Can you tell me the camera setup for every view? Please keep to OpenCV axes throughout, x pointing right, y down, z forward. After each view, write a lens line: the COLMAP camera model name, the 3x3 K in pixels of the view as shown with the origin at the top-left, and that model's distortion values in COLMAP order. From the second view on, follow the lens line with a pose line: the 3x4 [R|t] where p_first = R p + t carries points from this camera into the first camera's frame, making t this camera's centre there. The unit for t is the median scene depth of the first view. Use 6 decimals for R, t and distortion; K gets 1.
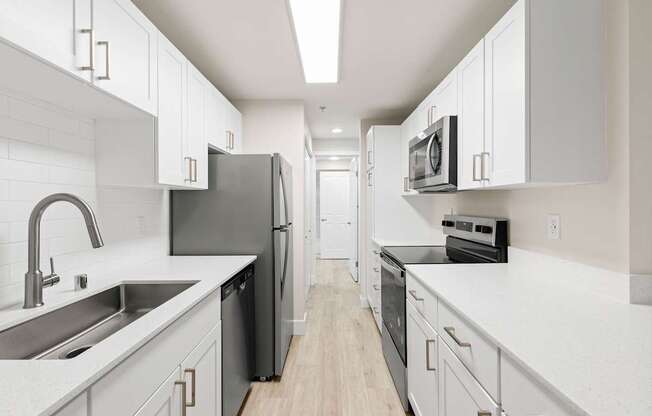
lens RADIAL K [[290.3, 0, 324.9], [0, 290.3, 204.7], [0, 0, 1]] dist [0.001357, -0.000300]
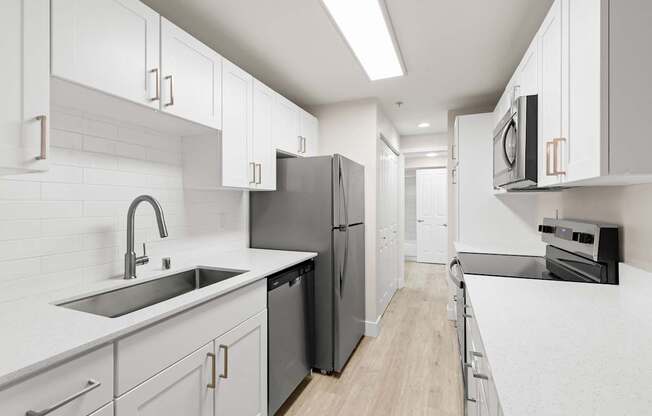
lens RADIAL K [[290.3, 0, 324.9], [0, 290.3, 204.7], [0, 0, 1]] dist [0.001357, -0.000300]
pose [[0.929554, 0.004734, -0.368655, 0.202864], [-0.004568, 0.999989, 0.001323, -0.000864], [0.368658, 0.000455, 0.929565, 0.040305]]
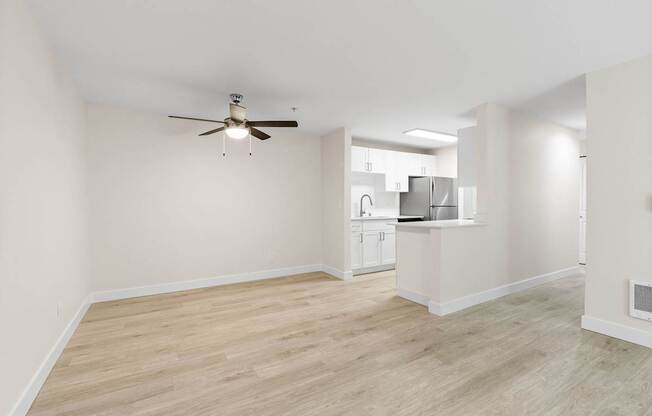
lens RADIAL K [[290.3, 0, 324.9], [0, 290.3, 204.7], [0, 0, 1]] dist [0.001357, -0.000300]
pose [[0.524145, 0.003521, -0.851622, 1.746791], [-0.001600, 0.999994, 0.003149, 0.071518], [0.851627, -0.000288, 0.524147, -1.290310]]
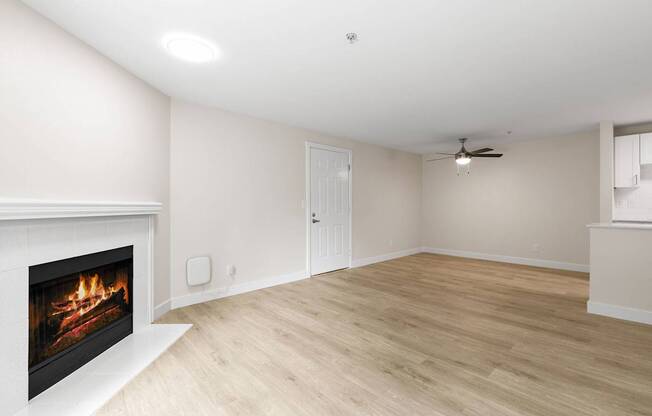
lens RADIAL K [[290.3, 0, 324.9], [0, 290.3, 204.7], [0, 0, 1]] dist [0.001357, -0.000300]
pose [[-0.725194, 0.005151, -0.688525, 2.957964], [0.003763, 0.999987, 0.003518, 0.069703], [0.688534, -0.000039, -0.725204, 0.293146]]
